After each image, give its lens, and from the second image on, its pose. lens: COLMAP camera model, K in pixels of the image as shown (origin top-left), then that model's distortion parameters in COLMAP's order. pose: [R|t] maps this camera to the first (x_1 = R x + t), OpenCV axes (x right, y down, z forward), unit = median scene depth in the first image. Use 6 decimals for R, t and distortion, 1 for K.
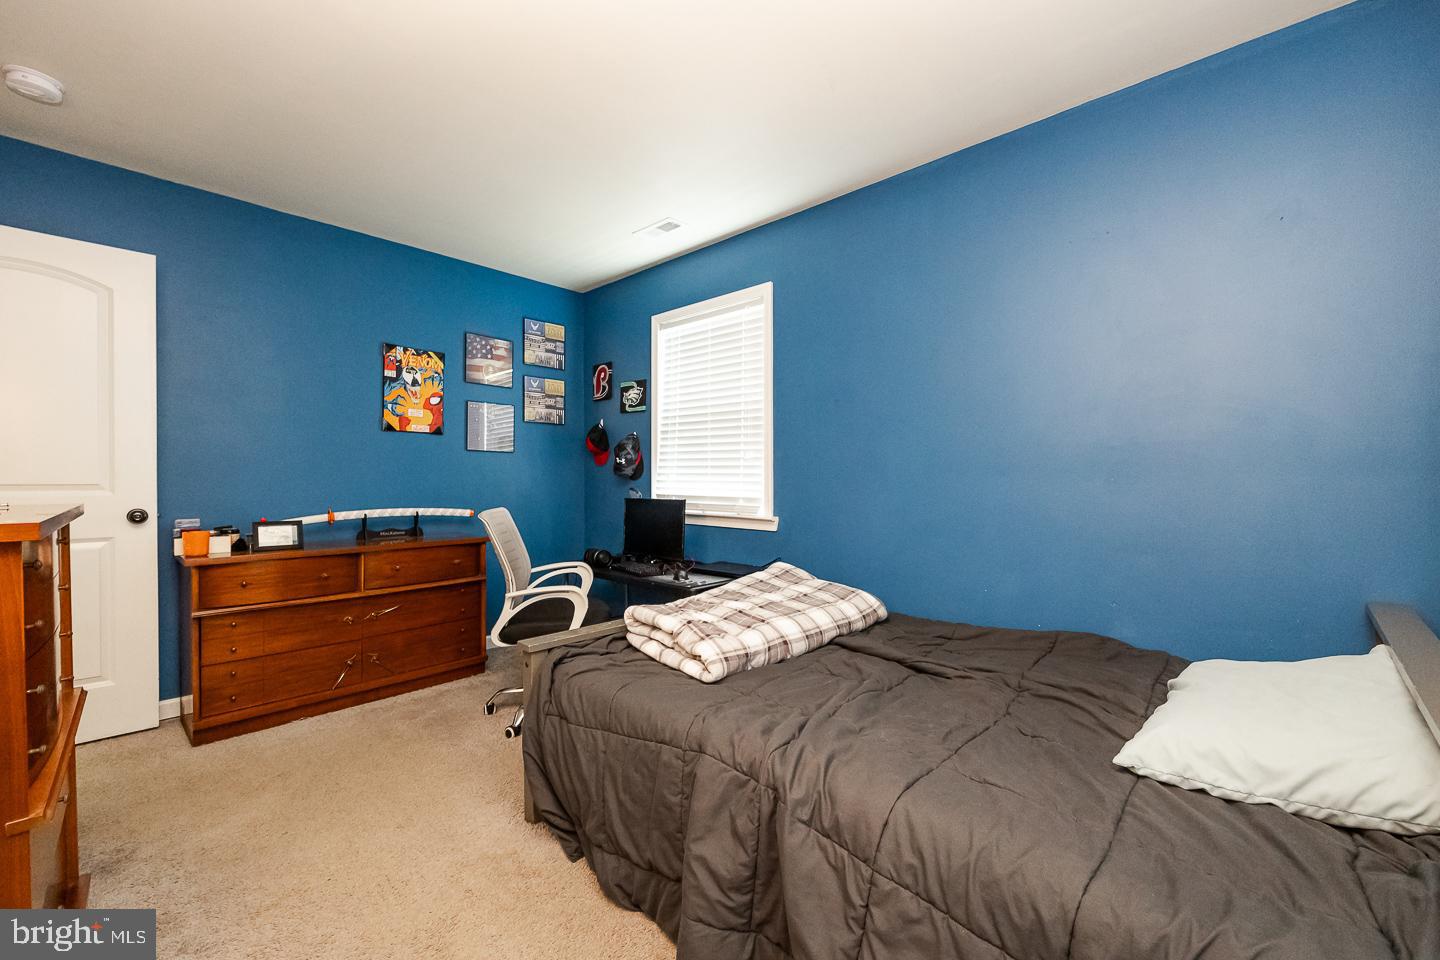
lens RADIAL K [[599.8, 0, 720.0], [0, 599.8, 480.0], [0, 0, 1]] dist [0.000001, 0.000300]
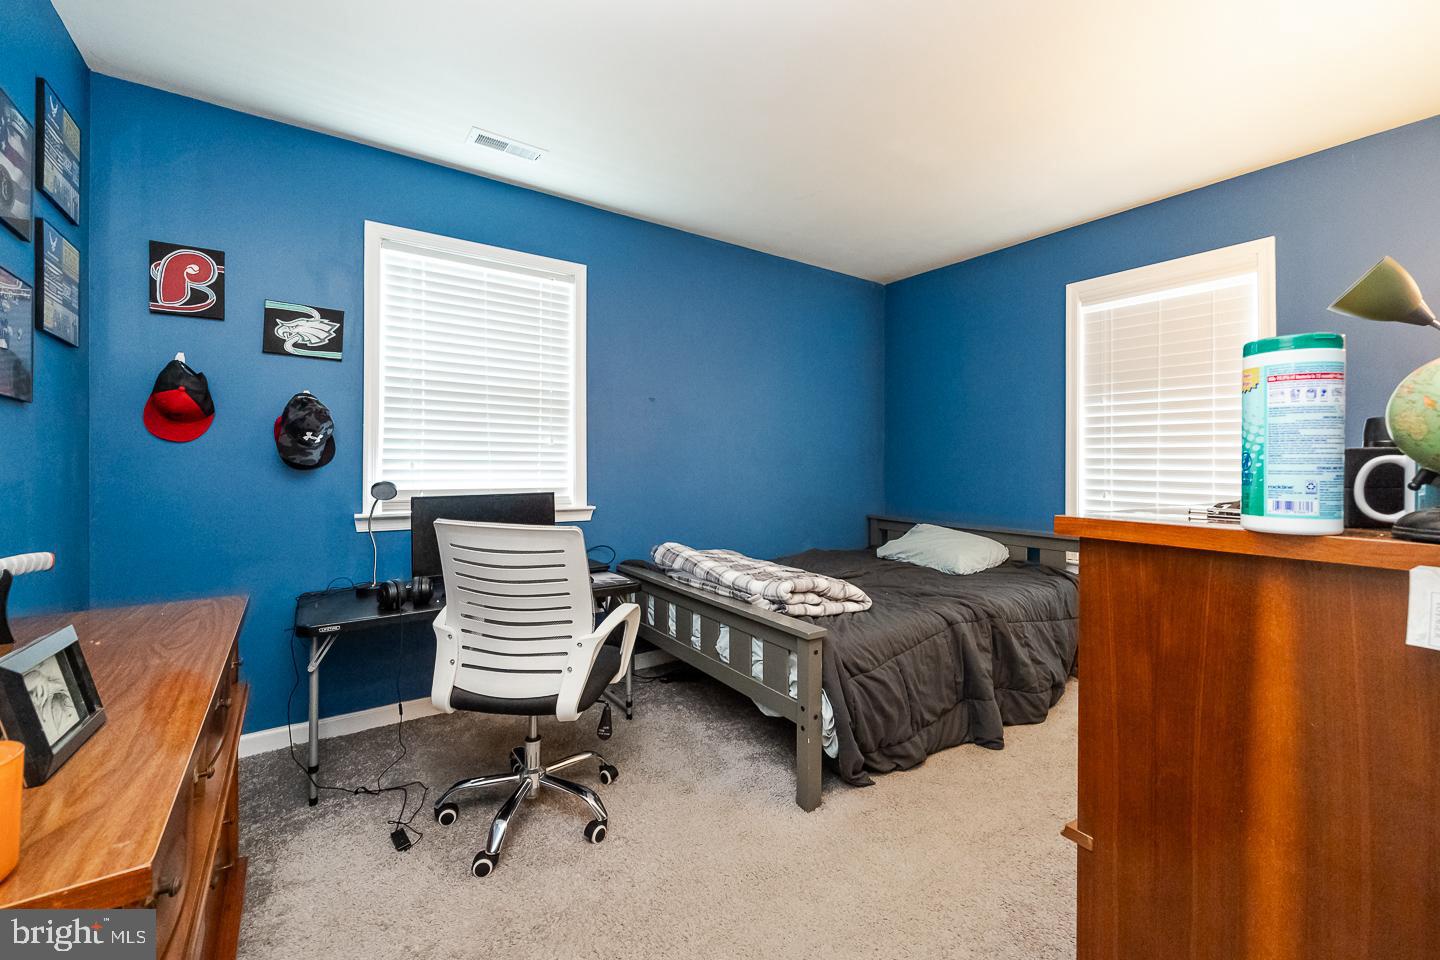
lens RADIAL K [[588.1, 0, 740.2], [0, 588.1, 465.2], [0, 0, 1]] dist [-0.000155, 0.000018]
pose [[0.183633, 0.001681, 0.982993, -0.649099], [0.002794, 0.999994, -0.002232, -0.002130], [-0.982991, 0.003156, 0.183627, 0.464974]]
